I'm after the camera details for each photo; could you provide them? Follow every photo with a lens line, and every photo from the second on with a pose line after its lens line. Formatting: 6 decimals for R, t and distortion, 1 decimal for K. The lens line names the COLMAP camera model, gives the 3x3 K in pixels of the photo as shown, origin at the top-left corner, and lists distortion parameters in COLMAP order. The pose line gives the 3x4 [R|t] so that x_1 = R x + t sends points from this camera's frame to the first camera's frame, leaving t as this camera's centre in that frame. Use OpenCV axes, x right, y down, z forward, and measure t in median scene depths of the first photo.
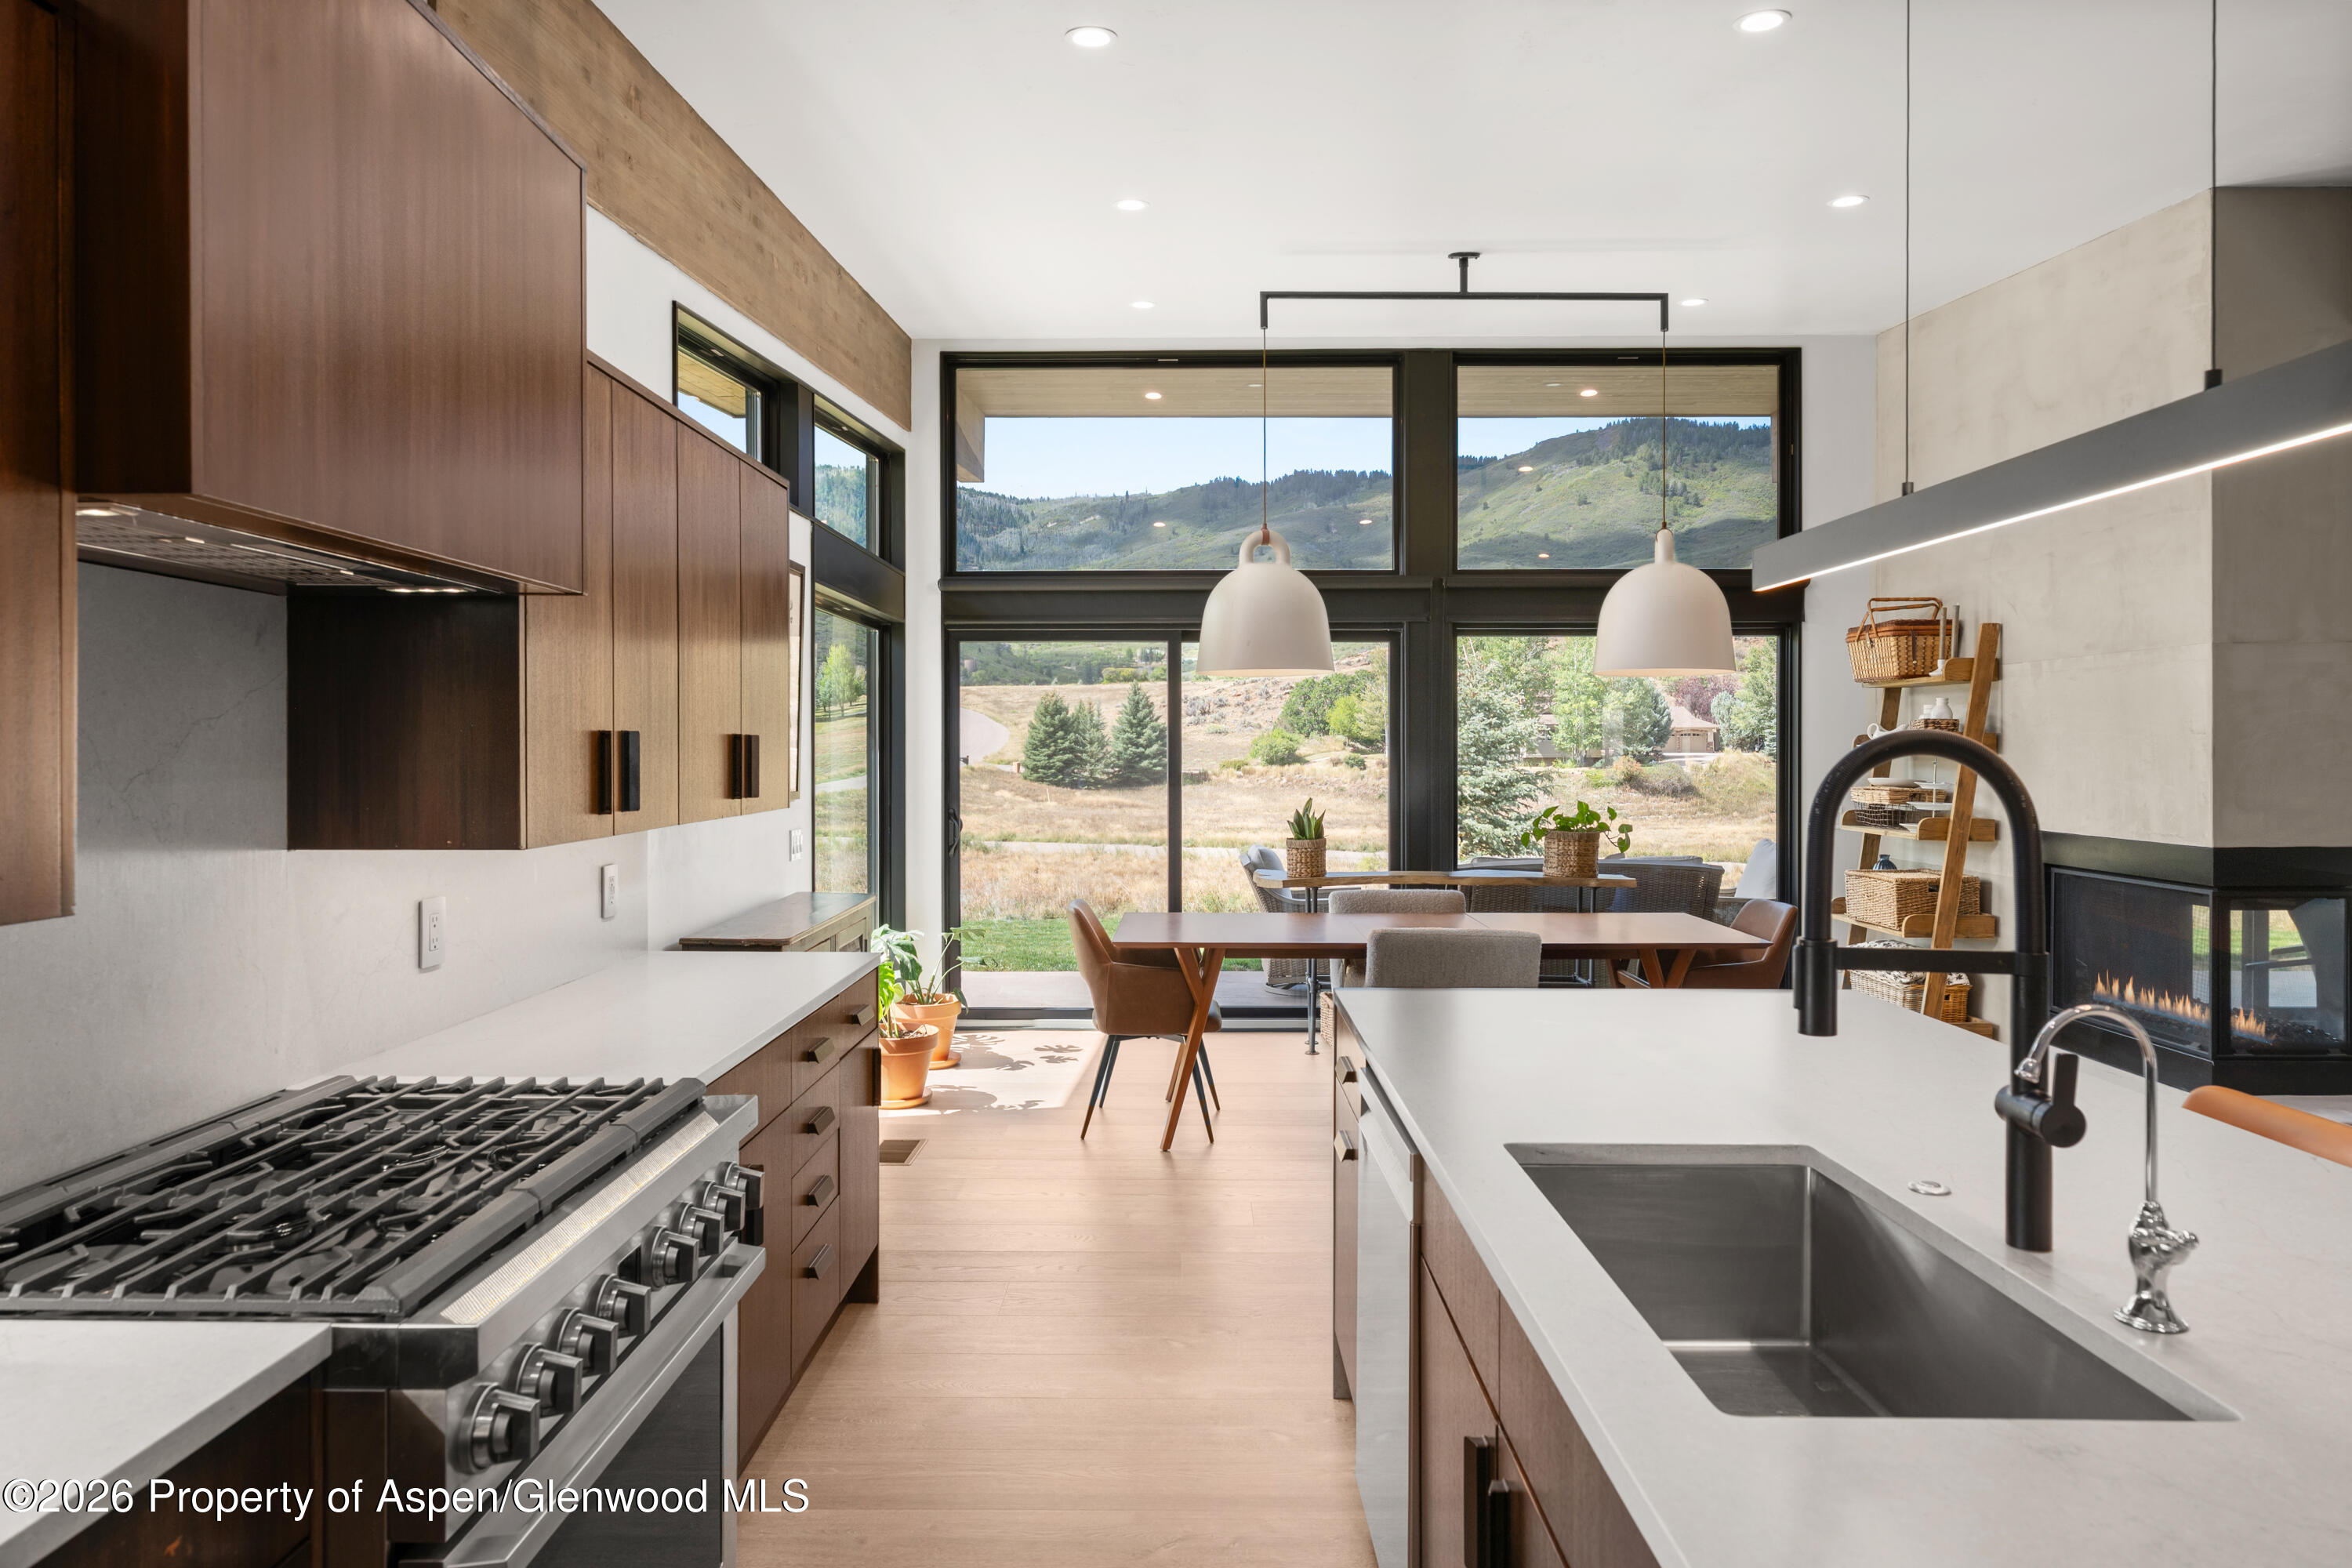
lens RADIAL K [[1463.7, 0, 1172.5], [0, 1463.7, 768.9], [0, 0, 1]] dist [0.003971, -0.000847]
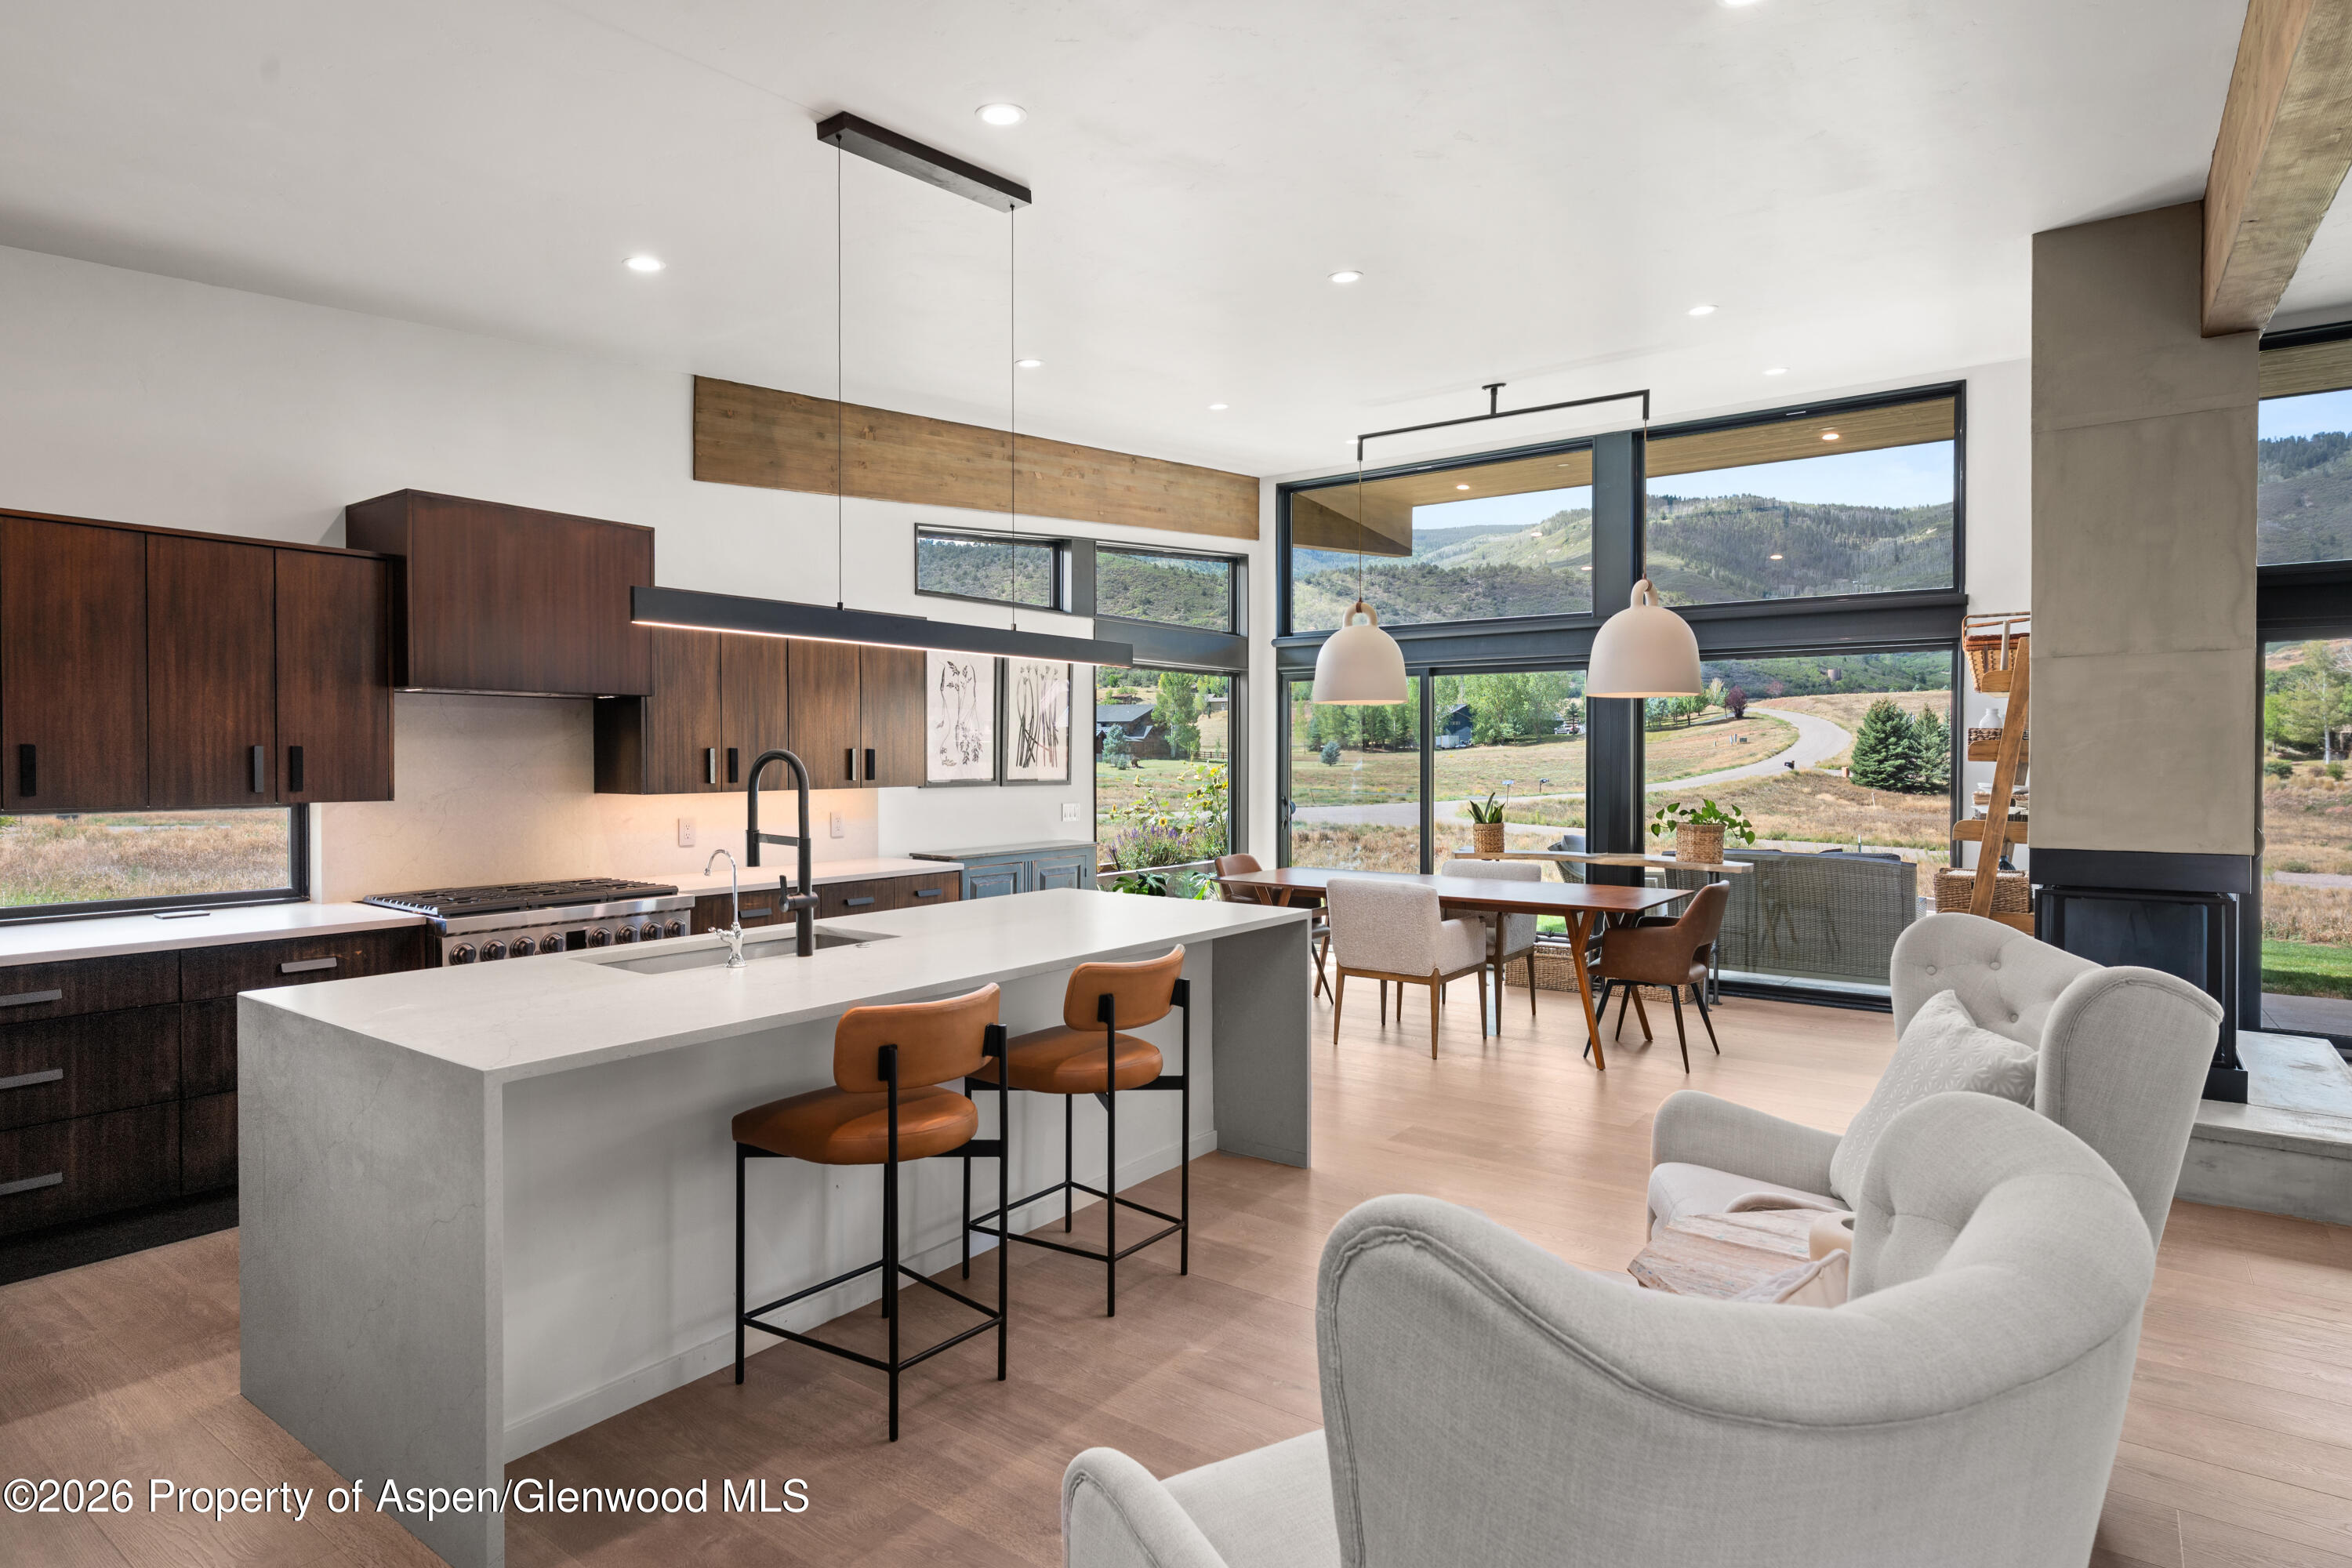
lens RADIAL K [[1256.0, 0, 1178.7], [0, 1256.0, 772.9], [0, 0, 1]] dist [0.000593, 0.000305]
pose [[0.812975, 0.008709, -0.582234, 0.074755], [-0.008088, 0.999961, 0.003664, 0.000009], [0.582243, 0.001731, 0.813013, -0.011474]]
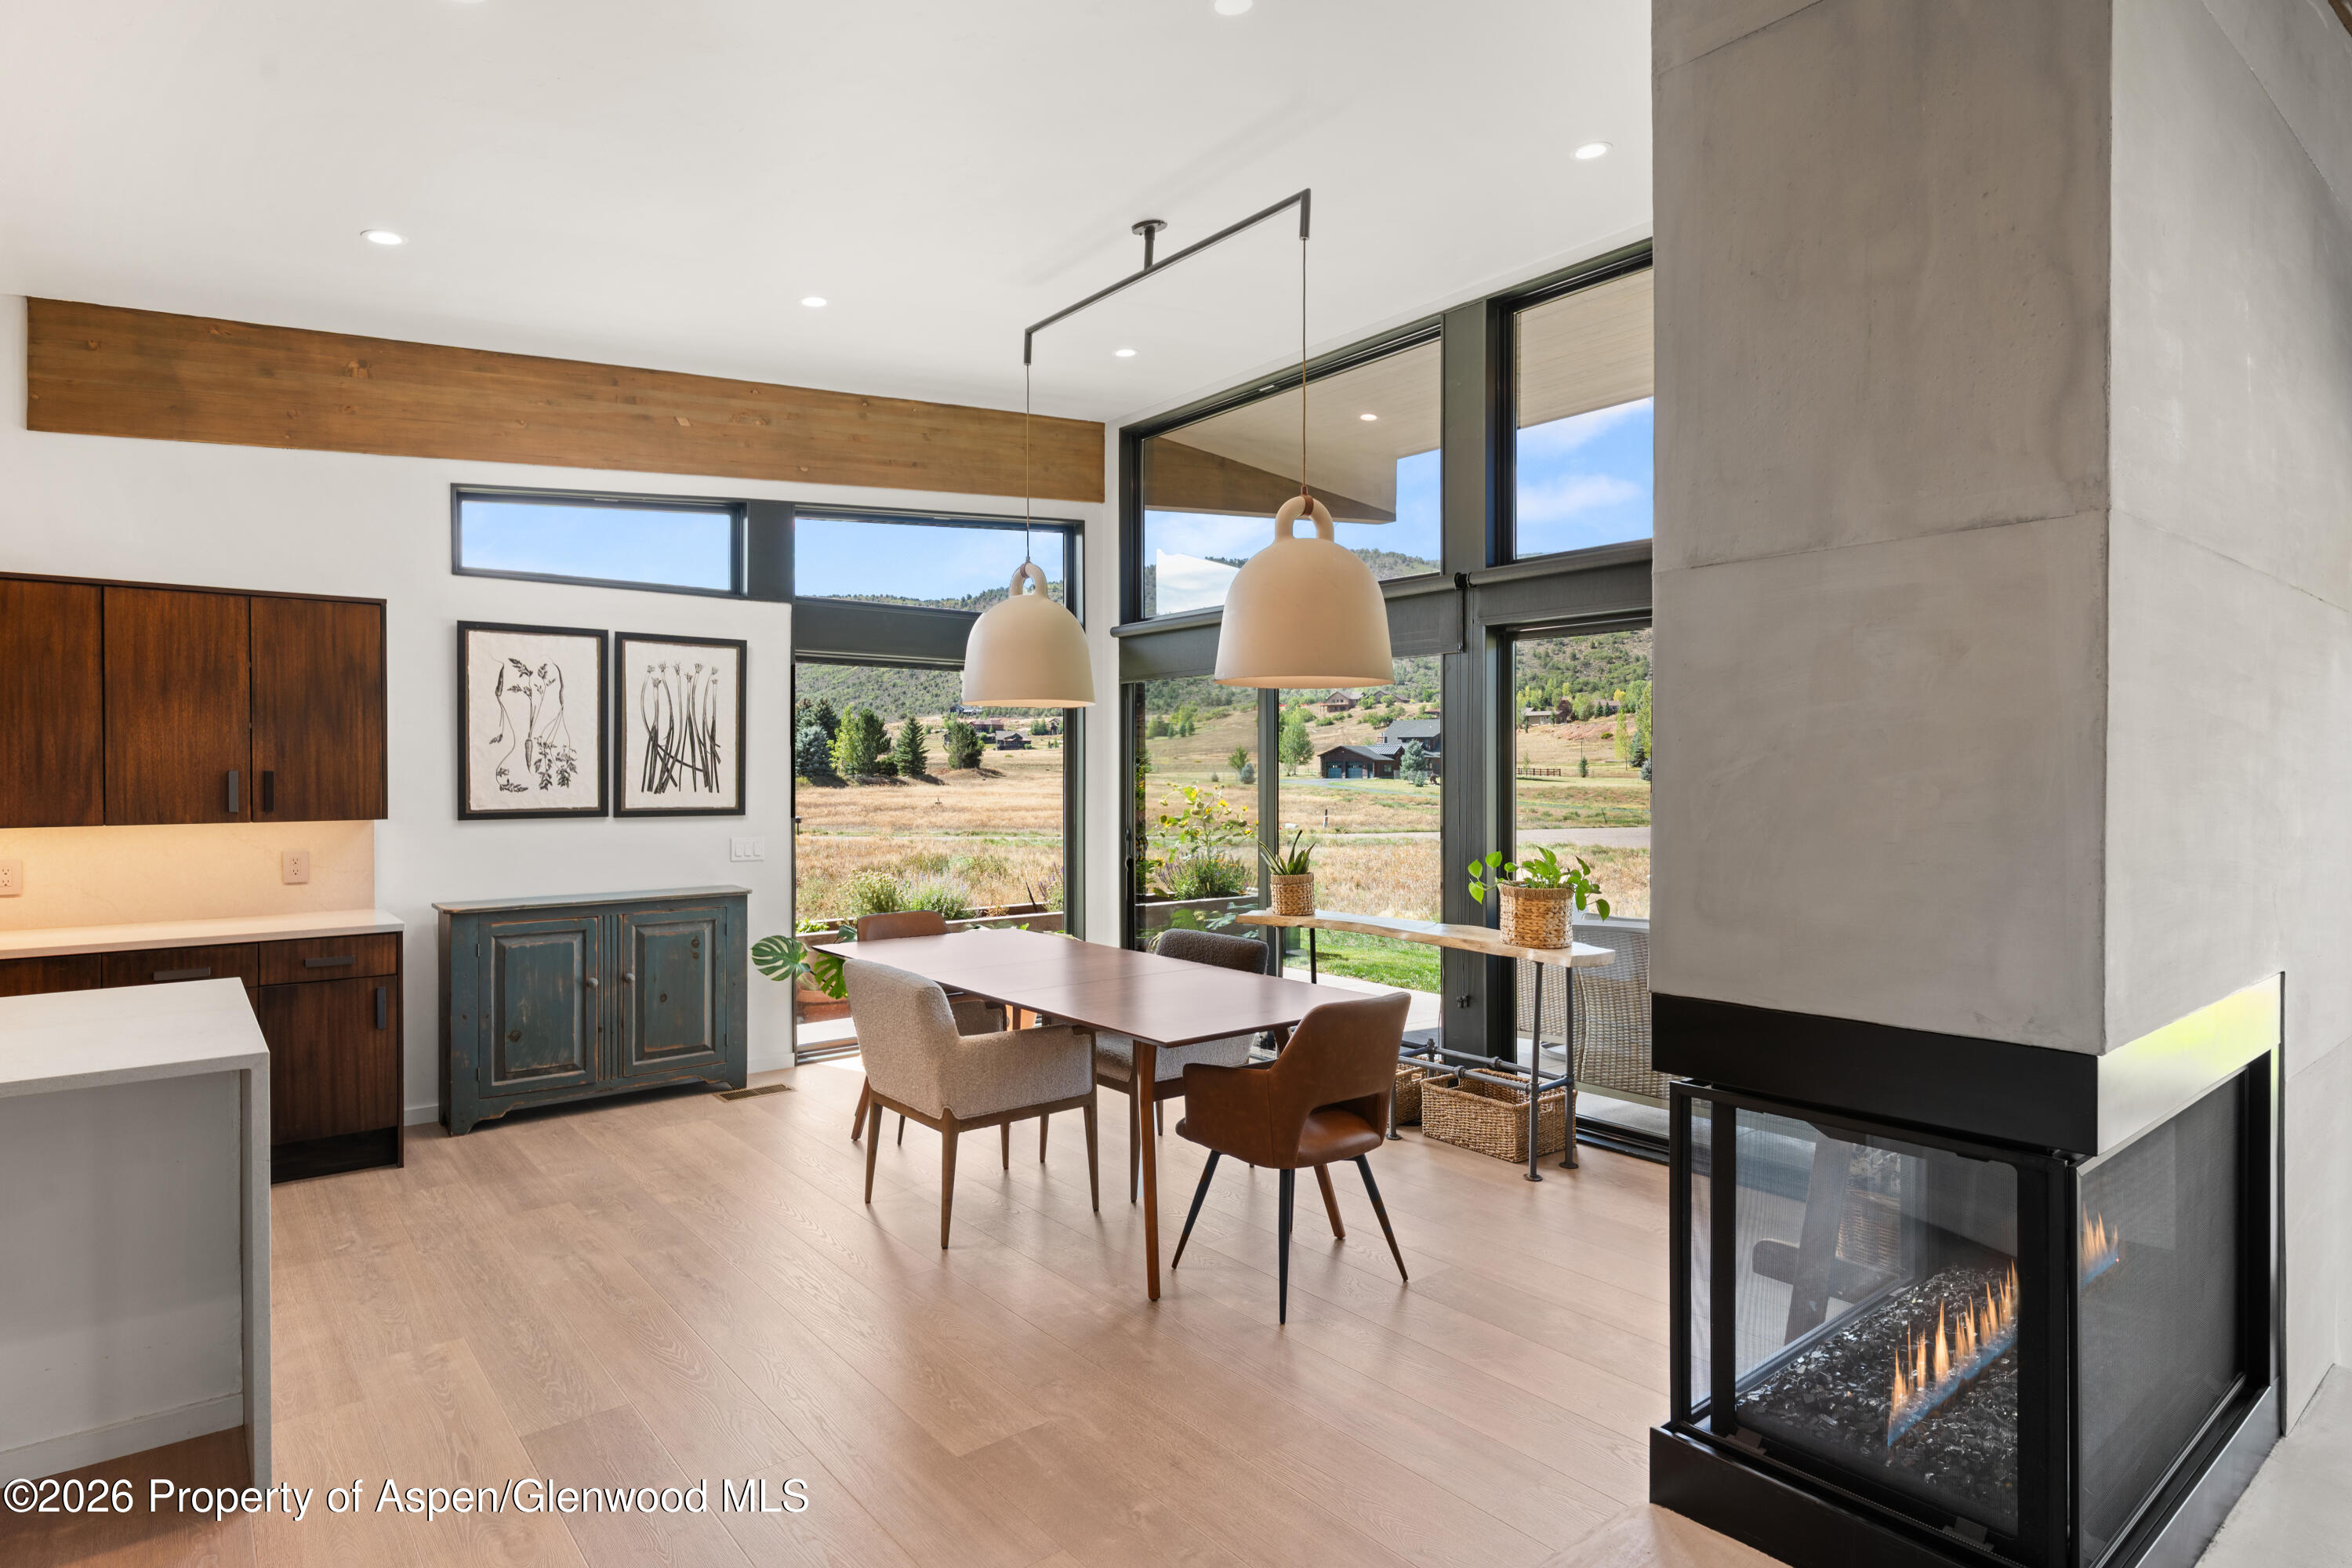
lens RADIAL K [[1255.2, 0, 1176.7], [0, 1255.2, 780.9], [0, 0, 1]] dist [-0.001240, 0.000835]
pose [[0.640201, 0.005889, -0.768185, 0.094113], [-0.009918, 0.999951, -0.000599, -0.001497], [0.768143, 0.008003, 0.640228, 0.061824]]
